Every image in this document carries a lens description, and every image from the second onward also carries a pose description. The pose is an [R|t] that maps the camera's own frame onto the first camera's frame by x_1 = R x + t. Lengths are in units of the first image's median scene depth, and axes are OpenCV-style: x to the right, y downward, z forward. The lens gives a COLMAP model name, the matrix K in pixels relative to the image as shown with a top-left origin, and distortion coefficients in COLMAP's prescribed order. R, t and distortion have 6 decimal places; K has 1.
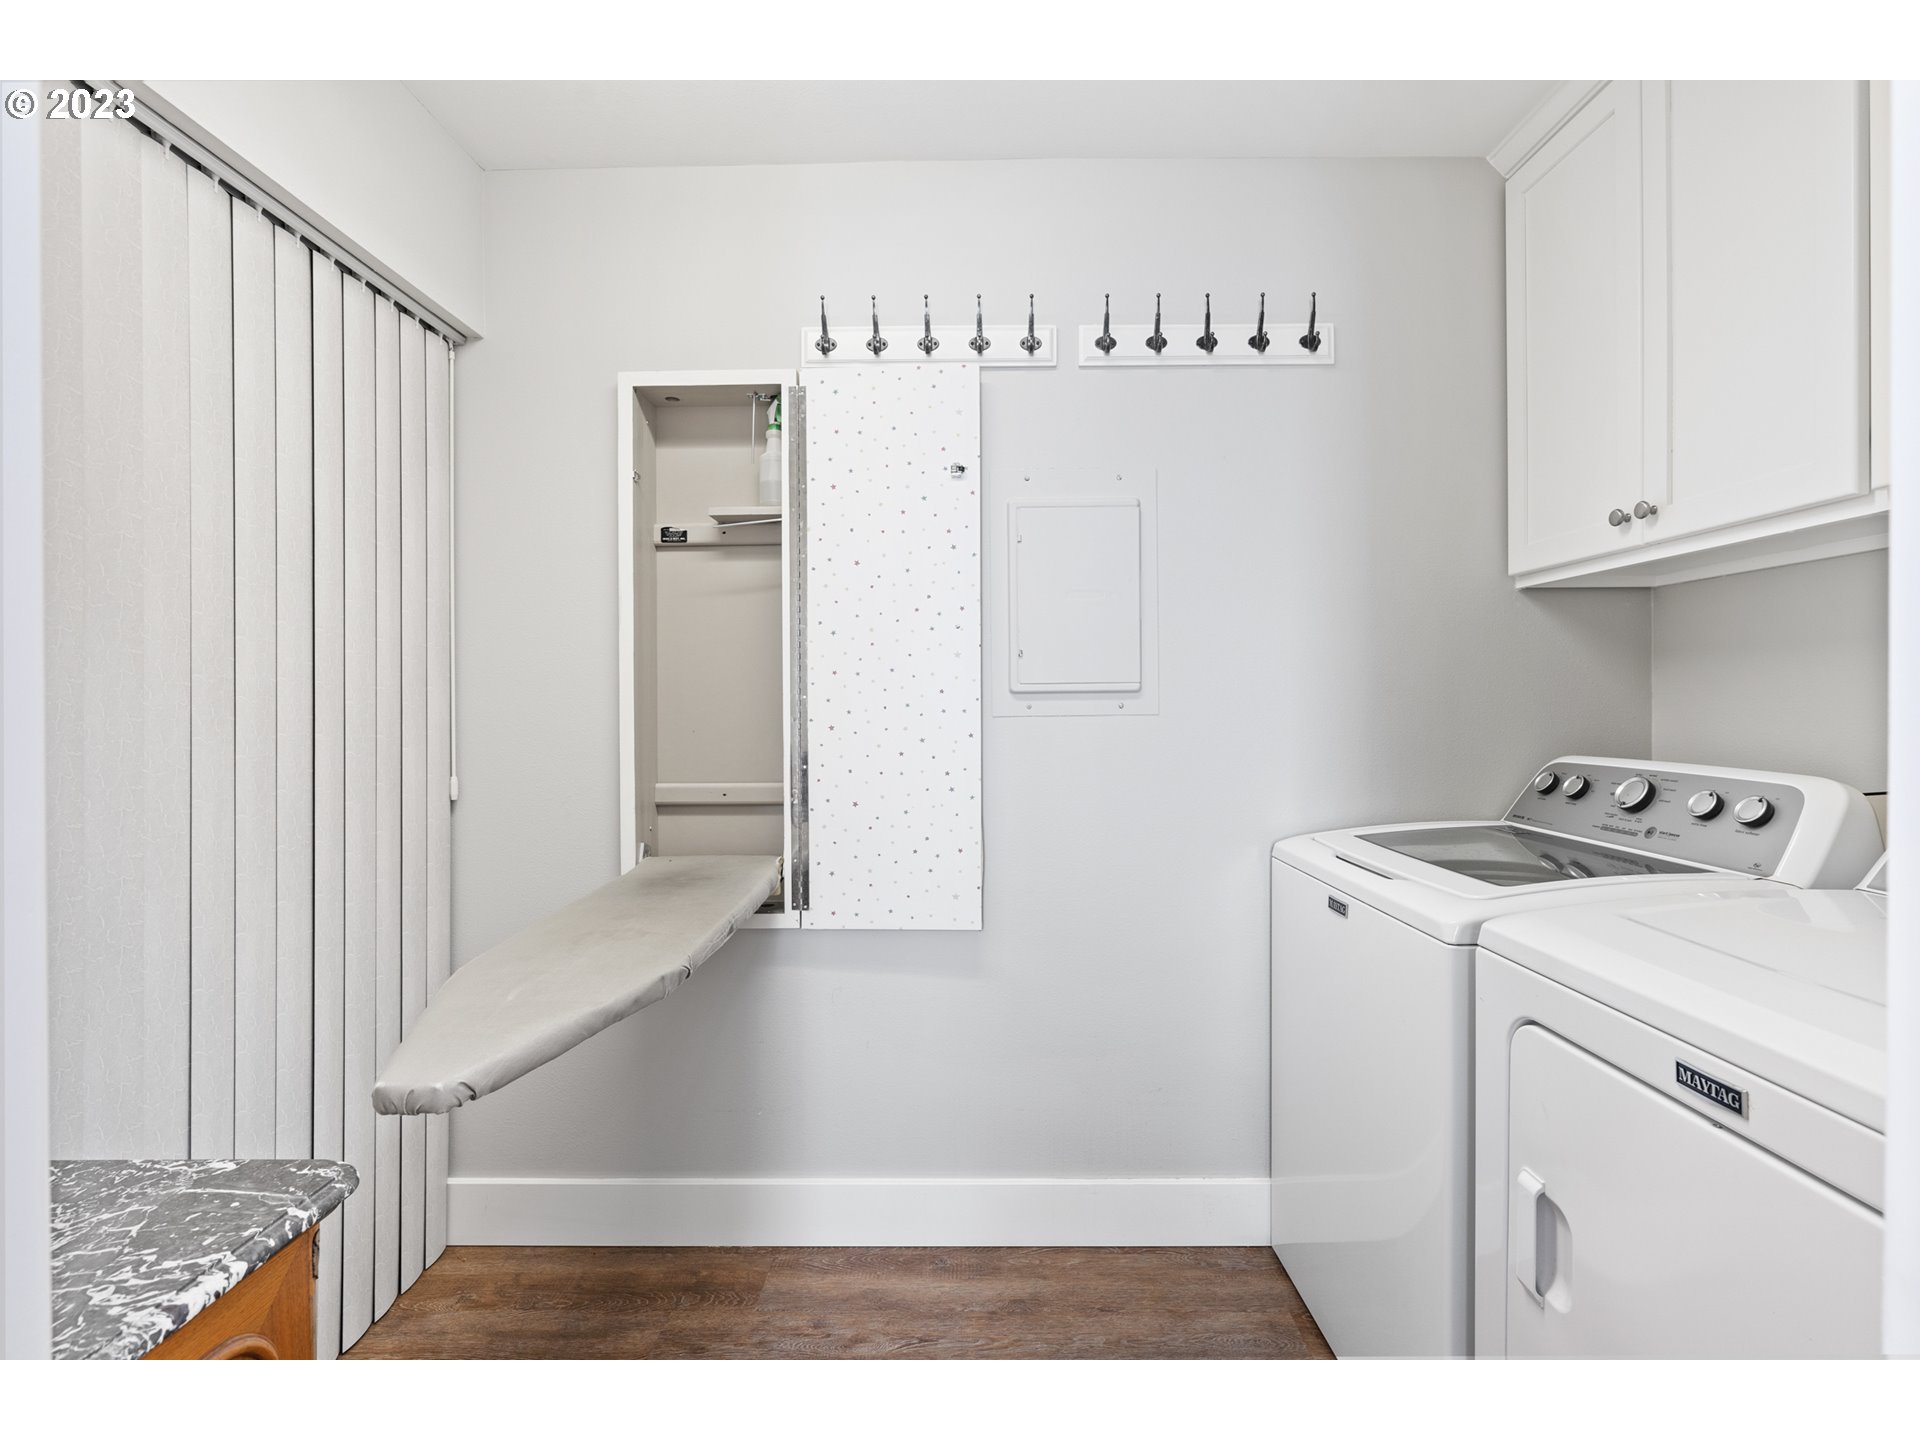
lens RADIAL K [[874.3, 0, 967.0], [0, 874.3, 699.9], [0, 0, 1]] dist [-0.010152, 0.005075]
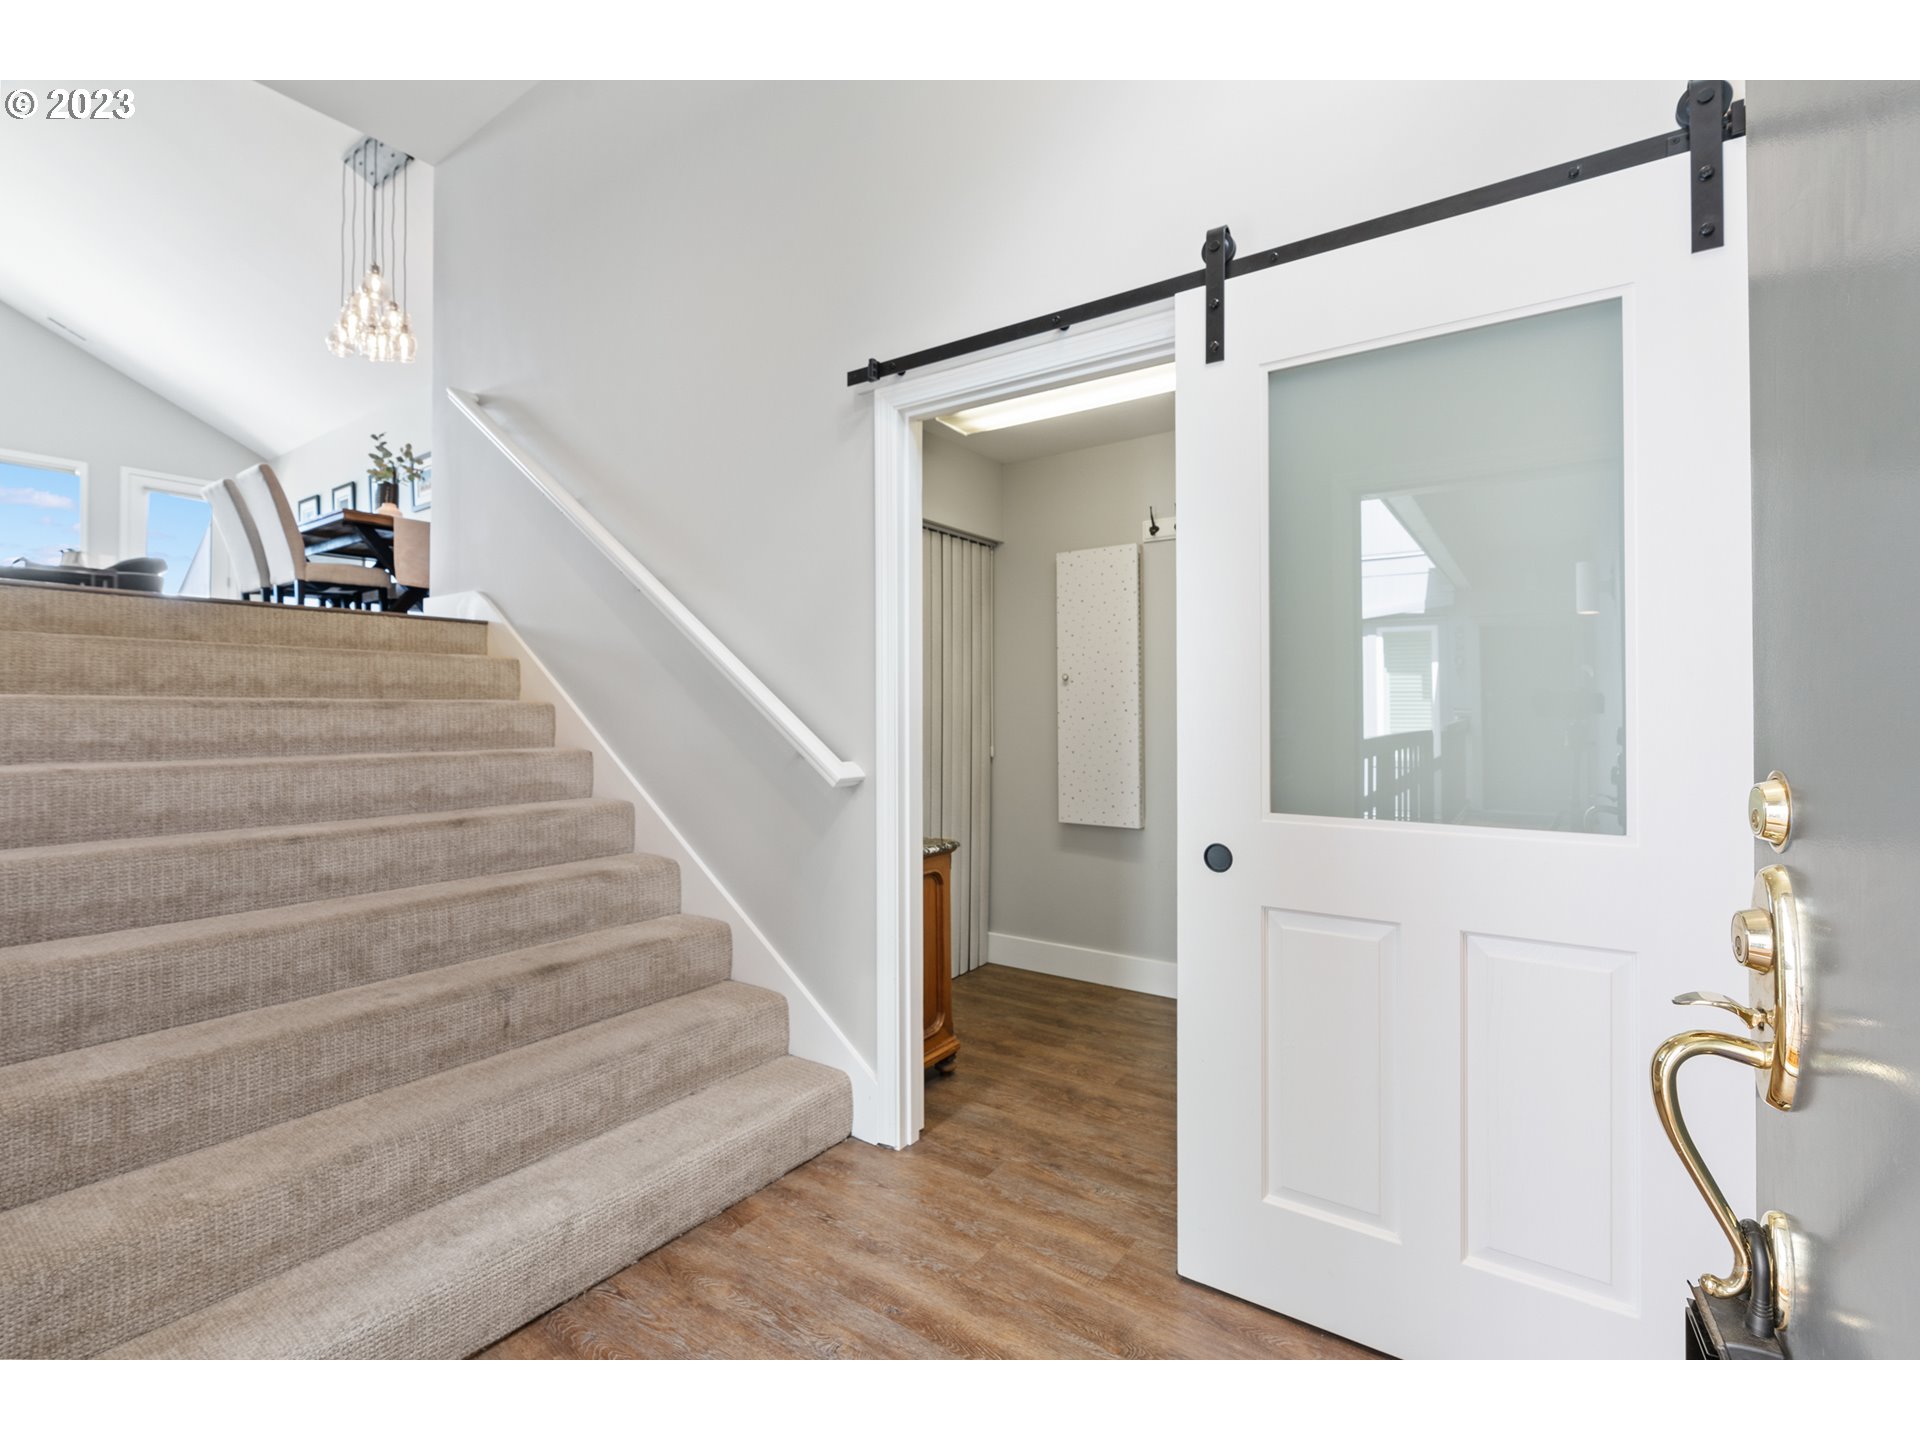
lens RADIAL K [[874.3, 0, 967.0], [0, 874.3, 699.9], [0, 0, 1]] dist [-0.010152, 0.005075]
pose [[0.818210, -0.002996, -0.574912, 0.725976], [-0.000436, 0.999983, -0.005833, -0.021914], [0.574920, 0.005023, 0.818194, -0.971559]]
